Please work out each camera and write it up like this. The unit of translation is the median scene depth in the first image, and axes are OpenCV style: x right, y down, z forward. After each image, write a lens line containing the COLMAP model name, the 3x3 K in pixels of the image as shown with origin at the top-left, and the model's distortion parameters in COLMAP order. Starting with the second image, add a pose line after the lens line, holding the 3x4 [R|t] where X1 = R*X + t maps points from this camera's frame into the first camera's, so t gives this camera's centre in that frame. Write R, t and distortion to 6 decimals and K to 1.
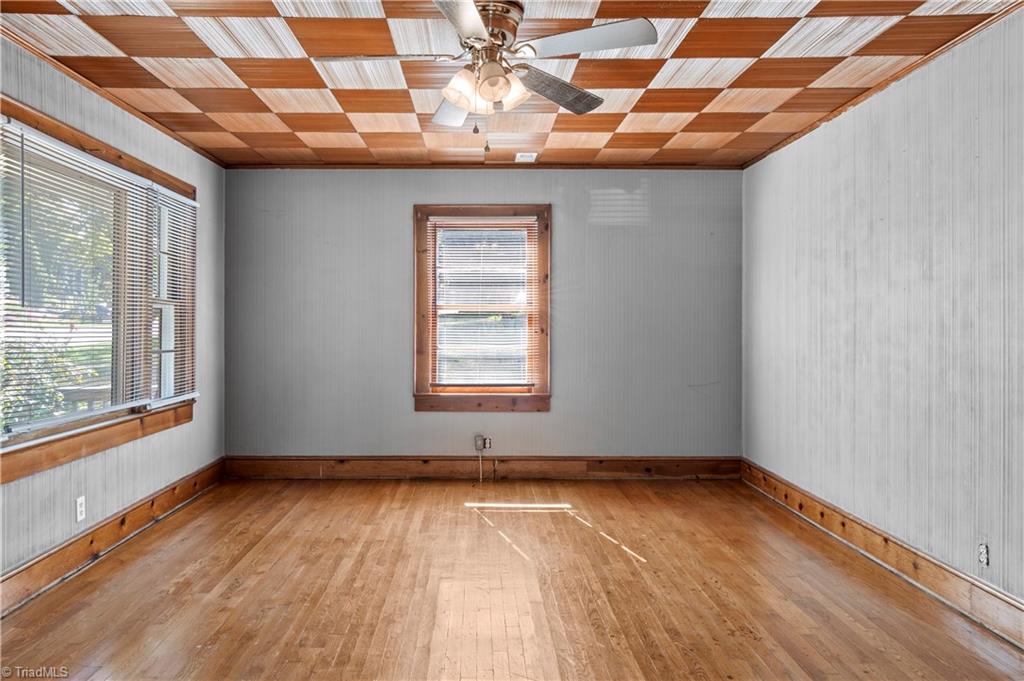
lens RADIAL K [[670.8, 0, 511.6], [0, 670.8, 325.2], [0, 0, 1]] dist [0.003082, -0.000152]
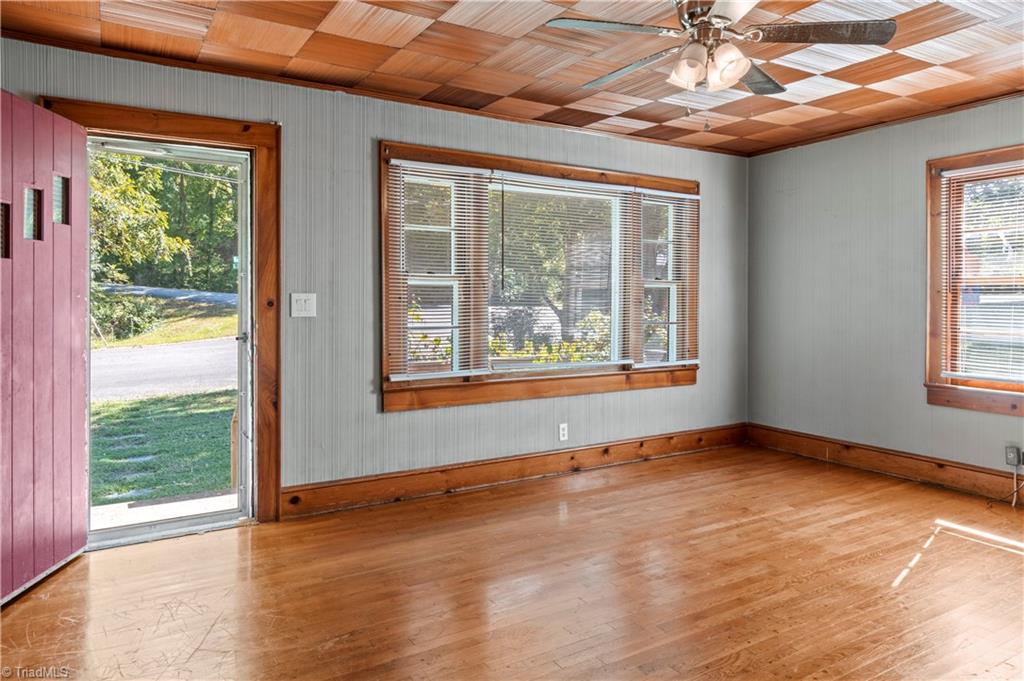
lens RADIAL K [[684.0, 0, 511.8], [0, 684.0, 296.3], [0, 0, 1]] dist [0.003122, 0.001316]
pose [[0.523290, -0.002681, -0.852150, 0.373340], [-0.004020, 0.999976, -0.005614, -0.000956], [0.852145, 0.006363, 0.523267, 0.115036]]
